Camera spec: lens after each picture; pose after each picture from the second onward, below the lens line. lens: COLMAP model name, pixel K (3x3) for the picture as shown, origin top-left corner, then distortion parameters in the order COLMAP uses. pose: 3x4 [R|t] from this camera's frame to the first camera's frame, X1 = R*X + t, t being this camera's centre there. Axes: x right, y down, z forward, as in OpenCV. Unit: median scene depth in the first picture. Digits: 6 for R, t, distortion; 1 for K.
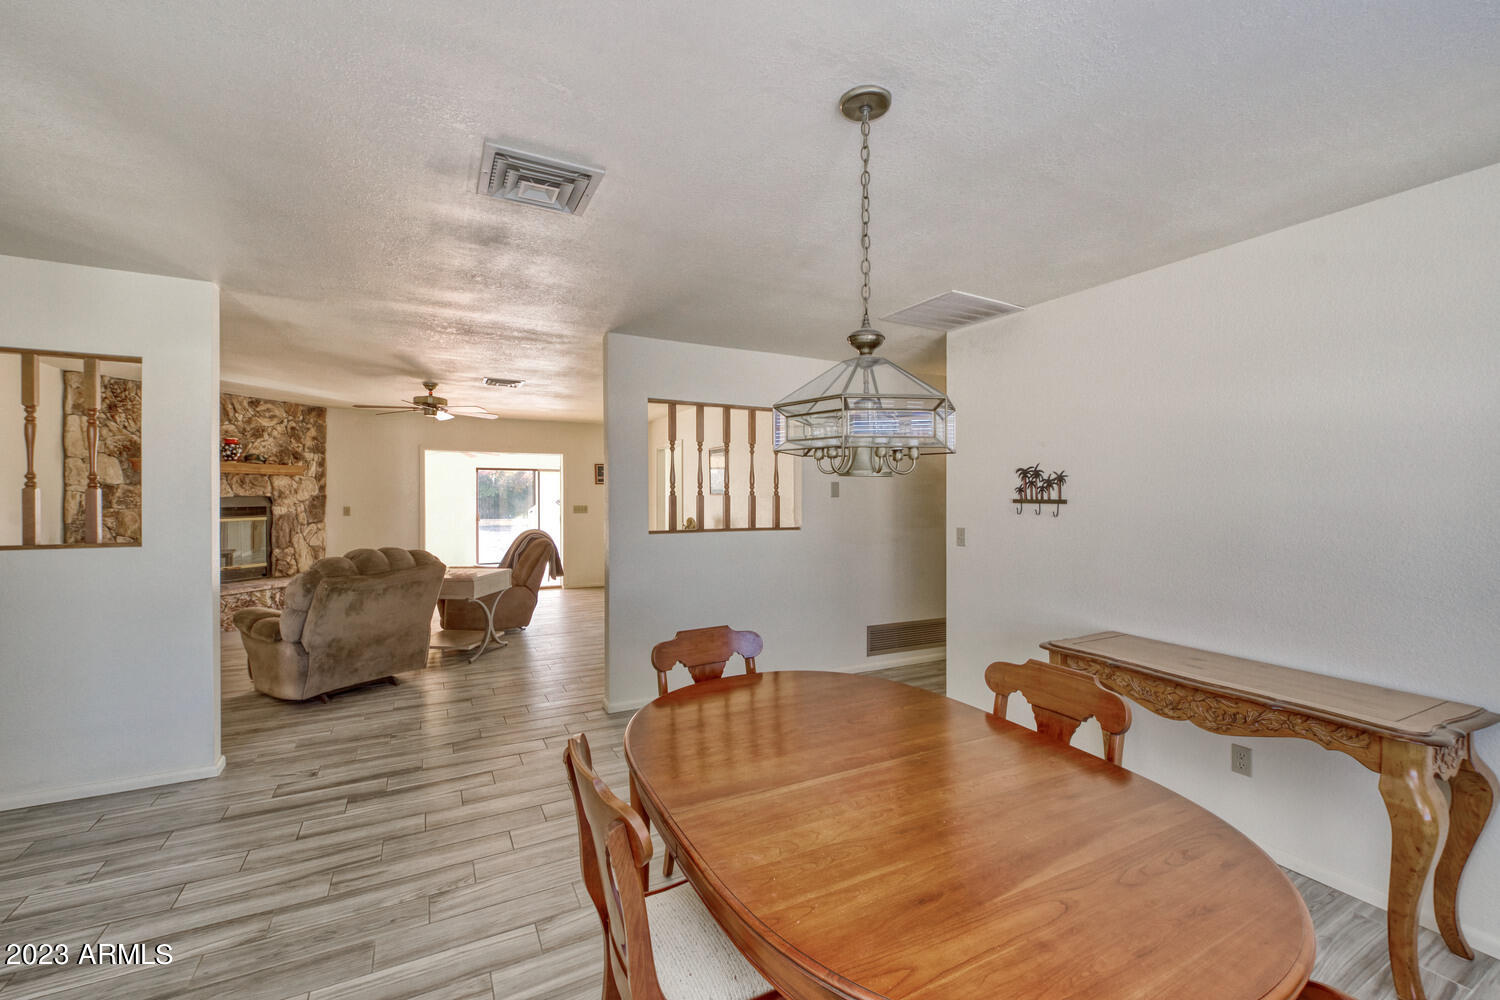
lens RADIAL K [[620.1, 0, 750.0], [0, 620.1, 500.0], [0, 0, 1]] dist [-0.000238, -0.000038]
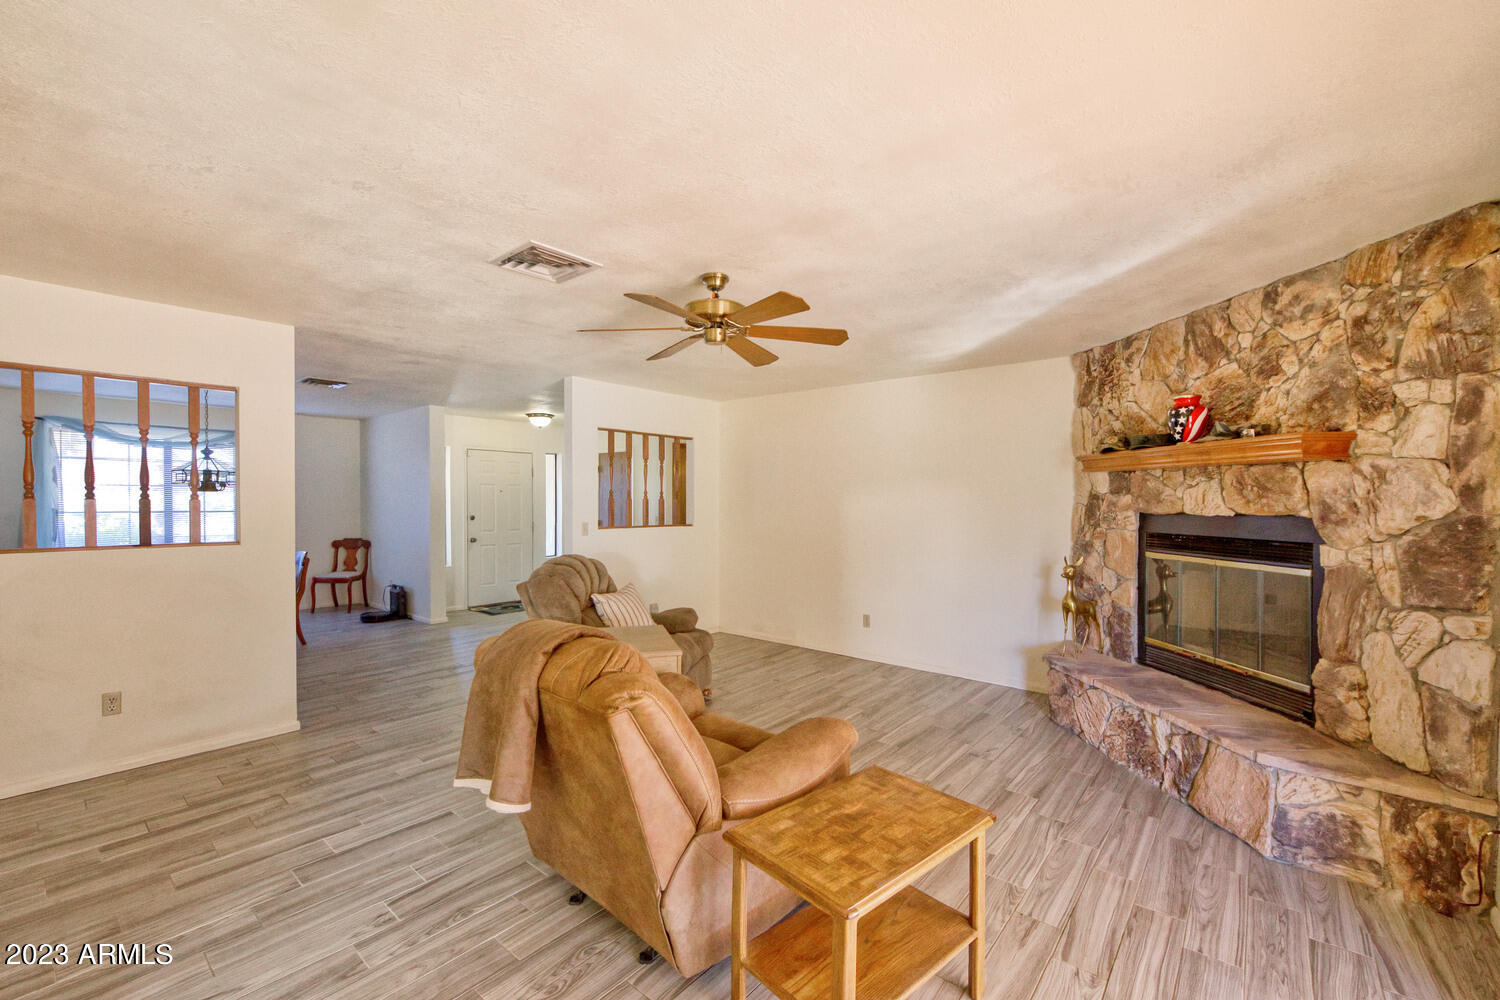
lens RADIAL K [[620.1, 0, 750.0], [0, 620.1, 500.0], [0, 0, 1]] dist [-0.000238, -0.000038]
pose [[-0.923533, 0.001886, -0.383515, -0.293083], [-0.001380, 0.999965, 0.008241, -0.019054], [0.383517, 0.008141, -0.923498, 1.195905]]
